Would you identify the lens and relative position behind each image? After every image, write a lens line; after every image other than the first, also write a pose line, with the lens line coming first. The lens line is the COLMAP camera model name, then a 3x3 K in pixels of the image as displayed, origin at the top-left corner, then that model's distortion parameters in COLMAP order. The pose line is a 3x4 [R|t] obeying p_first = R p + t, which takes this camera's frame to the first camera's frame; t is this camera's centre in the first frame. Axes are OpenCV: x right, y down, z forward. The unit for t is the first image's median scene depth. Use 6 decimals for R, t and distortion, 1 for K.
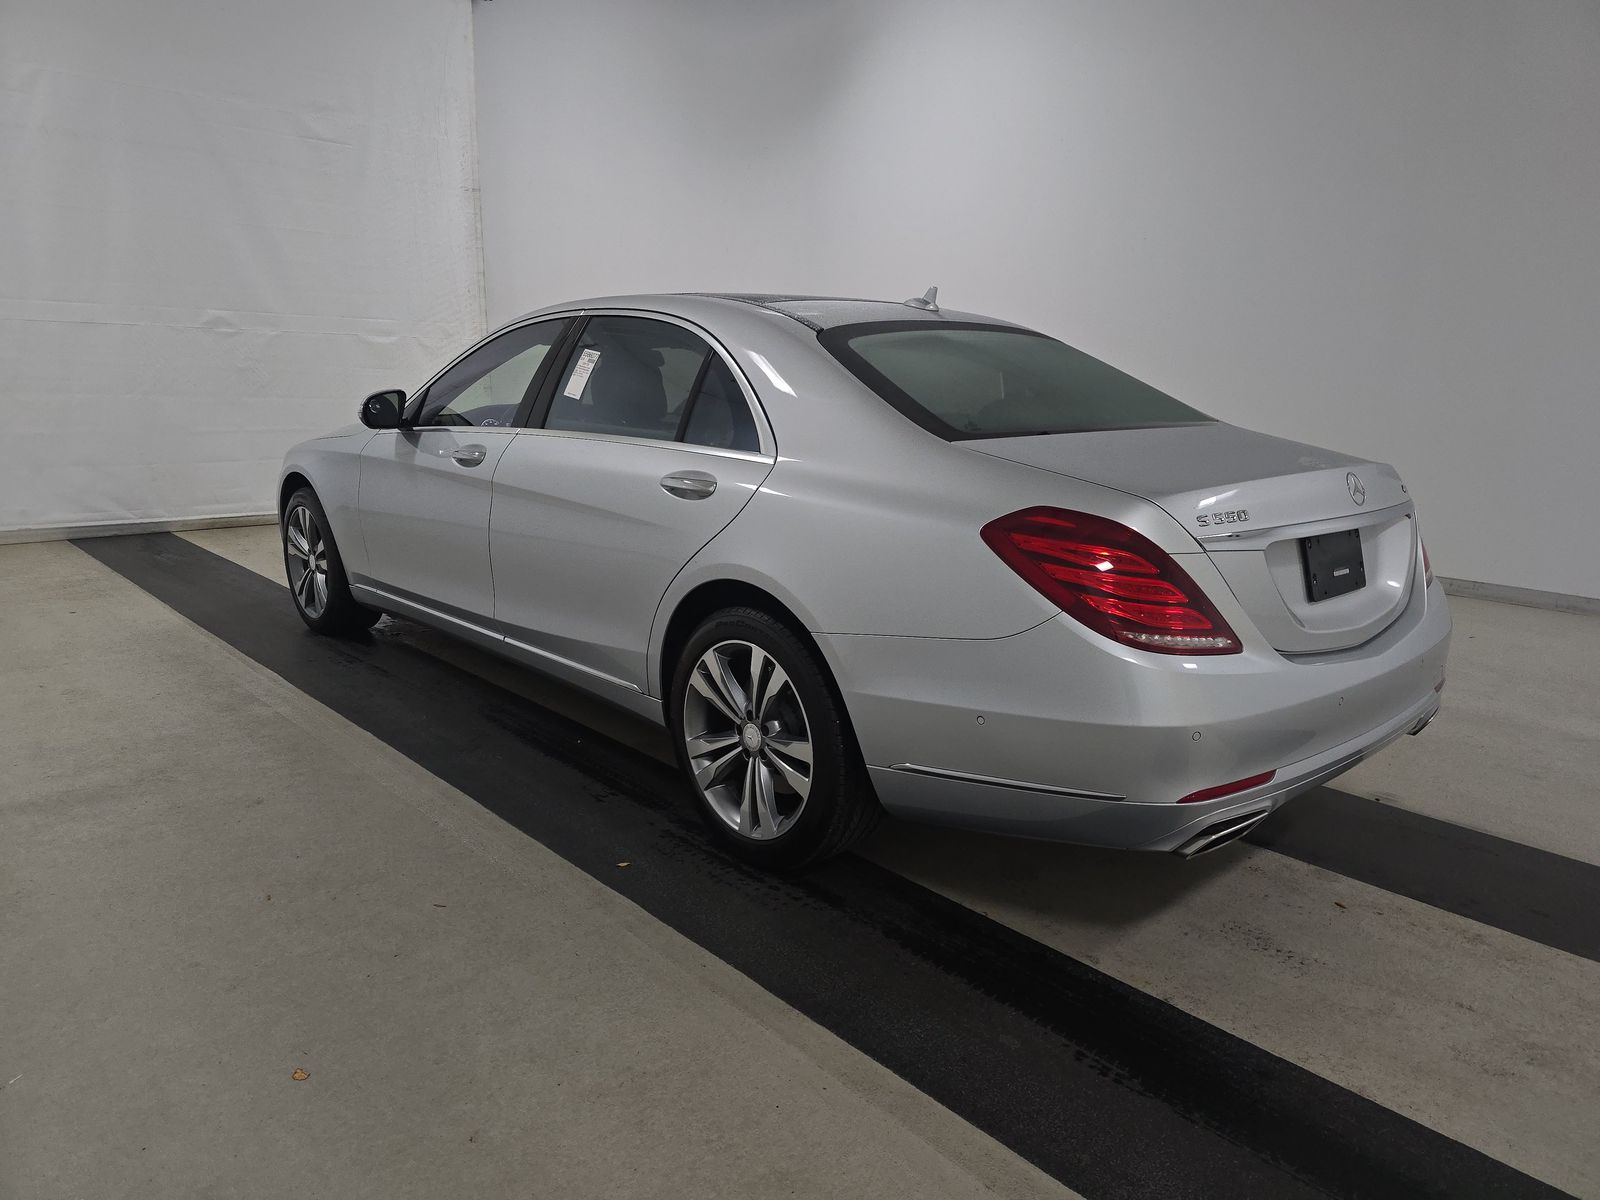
lens RADIAL K [[1082.4, 0, 812.7], [0, 1082.4, 600.7], [0, 0, 1]] dist [0.001625, -0.002238]
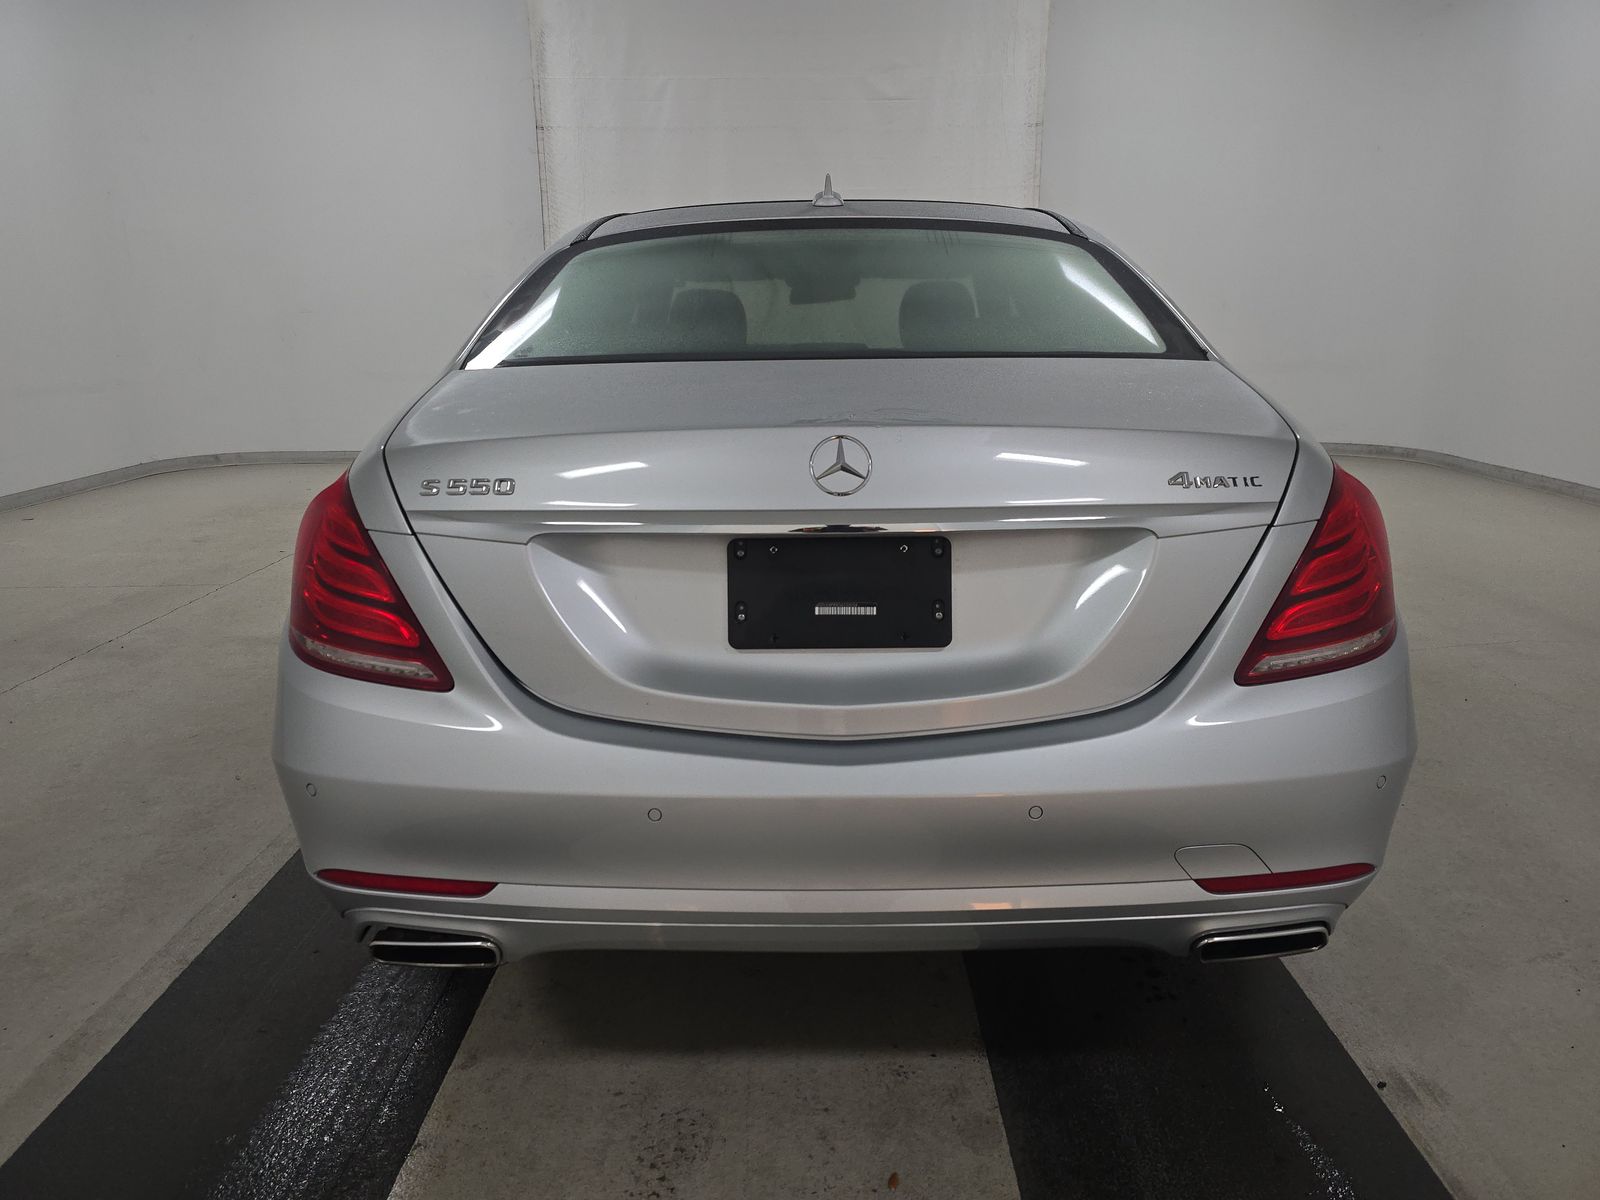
lens RADIAL K [[1082.4, 0, 812.7], [0, 1082.4, 600.7], [0, 0, 1]] dist [0.001625, -0.002238]
pose [[0.723965, 0.142901, -0.674873, 0.305705], [-0.114798, 0.989624, 0.086400, -0.027327], [0.680218, 0.014923, 0.732858, 0.206200]]
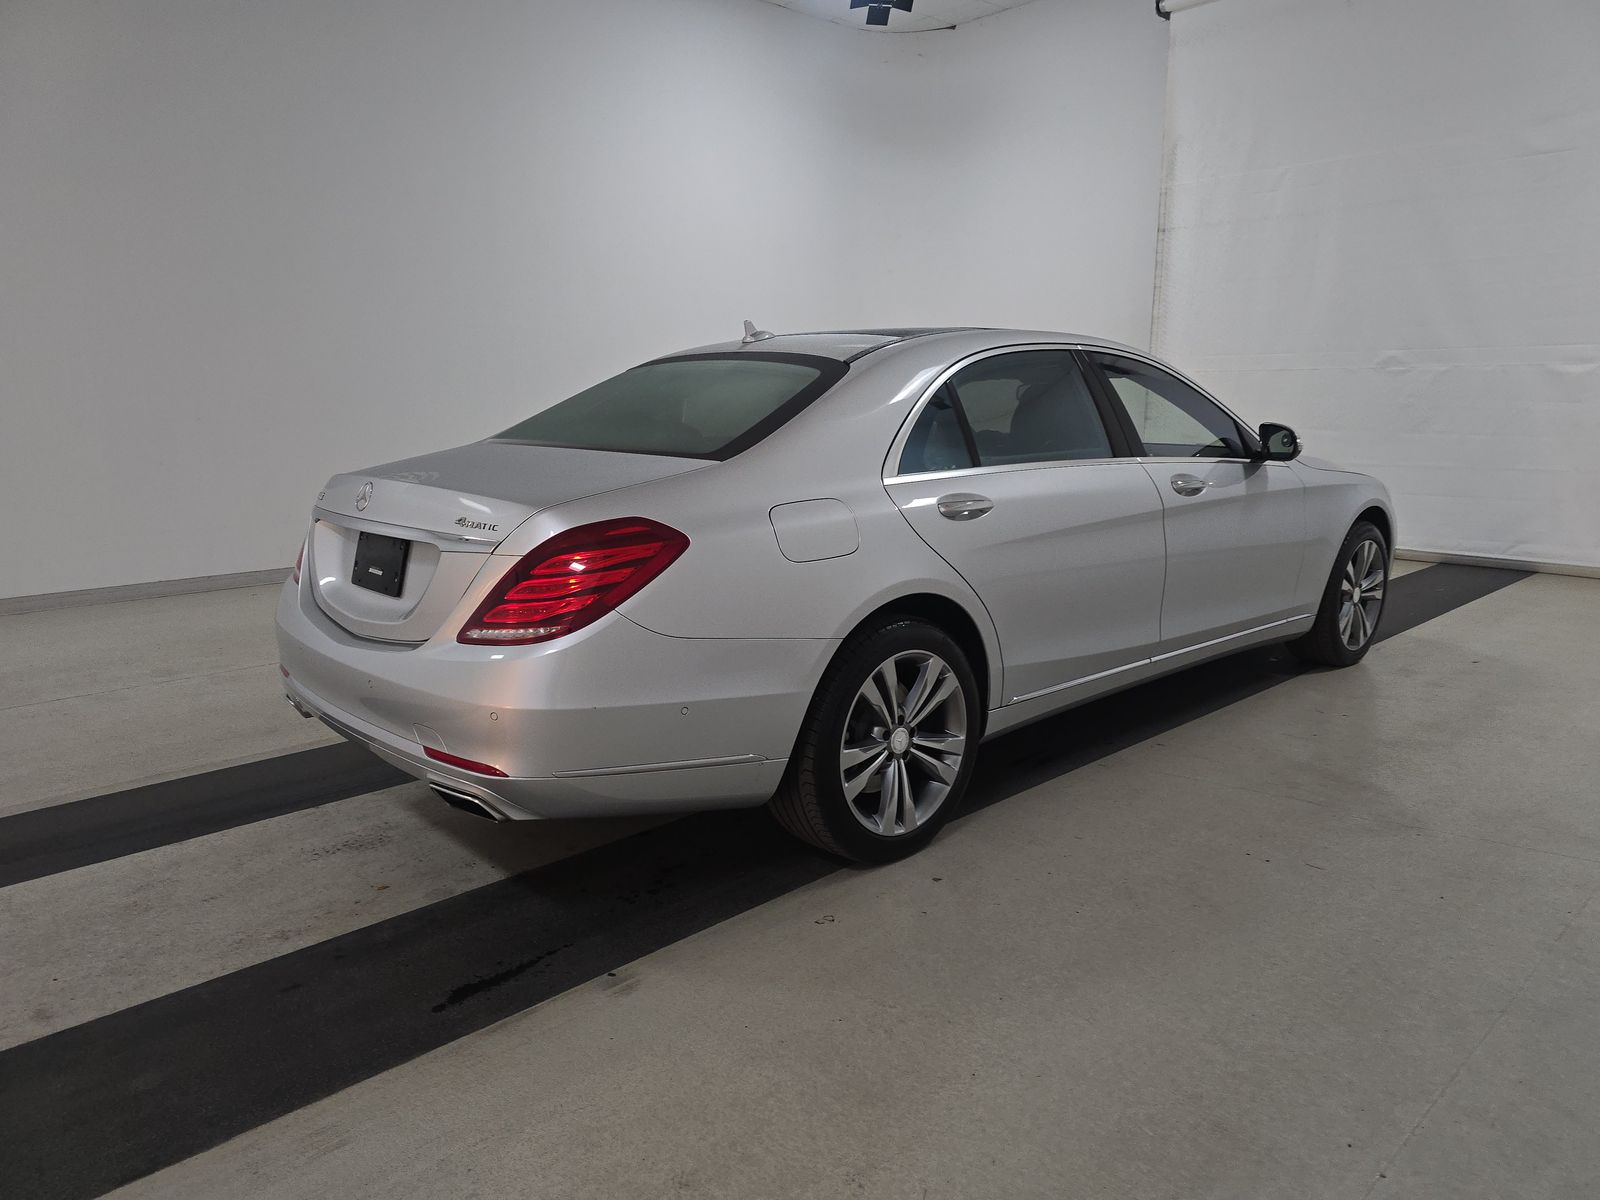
lens RADIAL K [[1082.4, 0, 812.7], [0, 1082.4, 600.7], [0, 0, 1]] dist [0.001625, -0.002238]
pose [[-0.011218, 0.158531, -0.987290, 0.569373], [-0.198513, 0.967347, 0.157584, -0.093832], [0.980034, 0.197757, 0.020619, 0.510284]]
